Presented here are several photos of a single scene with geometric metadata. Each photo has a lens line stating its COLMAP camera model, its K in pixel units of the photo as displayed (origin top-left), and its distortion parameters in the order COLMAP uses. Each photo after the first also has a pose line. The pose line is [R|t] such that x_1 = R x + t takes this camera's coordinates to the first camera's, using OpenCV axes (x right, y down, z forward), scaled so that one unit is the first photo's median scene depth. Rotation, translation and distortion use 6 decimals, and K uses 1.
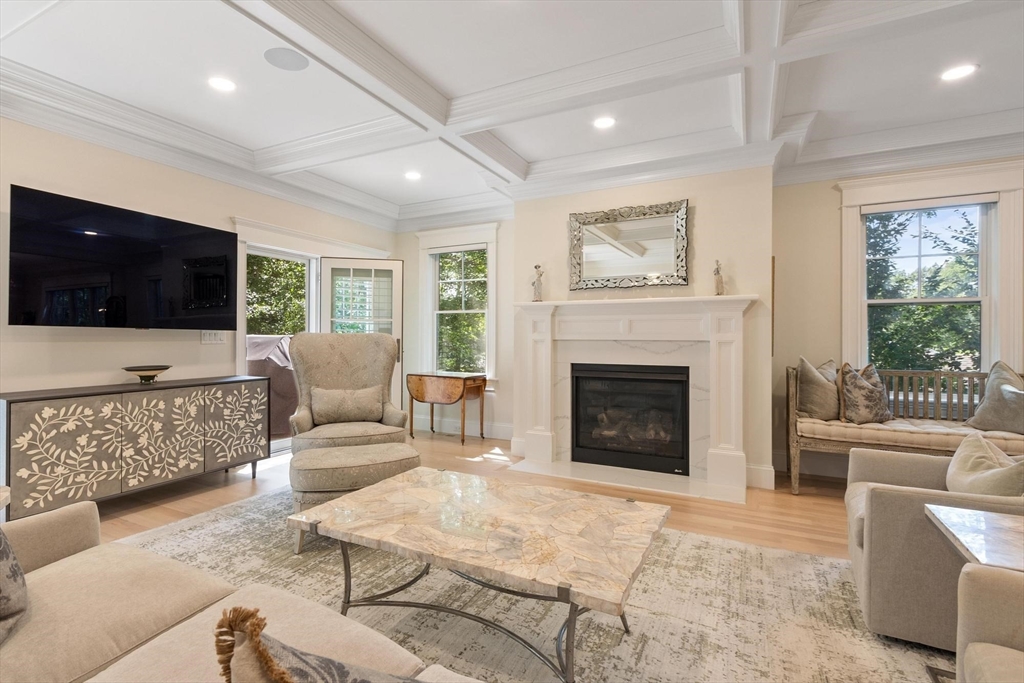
lens RADIAL K [[484.8, 0, 512.0], [0, 484.8, 341.5], [0, 0, 1]] dist [-0.000799, -0.000188]
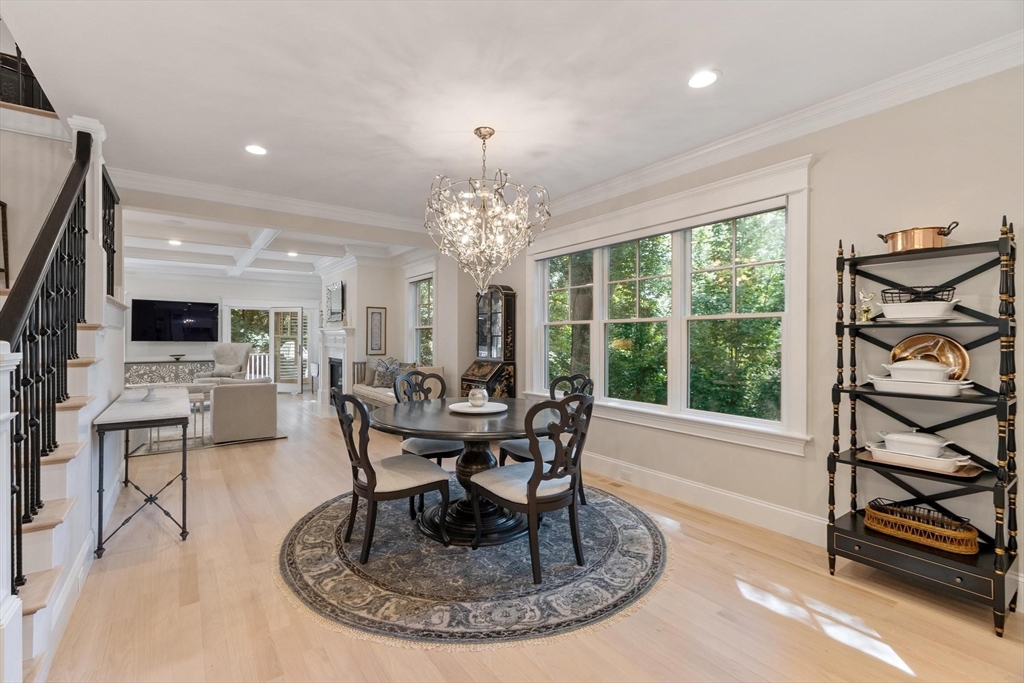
lens RADIAL K [[447.5, 0, 512.0], [0, 447.5, 341.5], [0, 0, 1]] dist [0.000447, 0.000081]
pose [[0.890764, 0.001094, -0.454464, 2.292446], [-0.005915, 0.999940, -0.009187, -0.014667], [0.454427, 0.010872, 0.890718, -0.472011]]
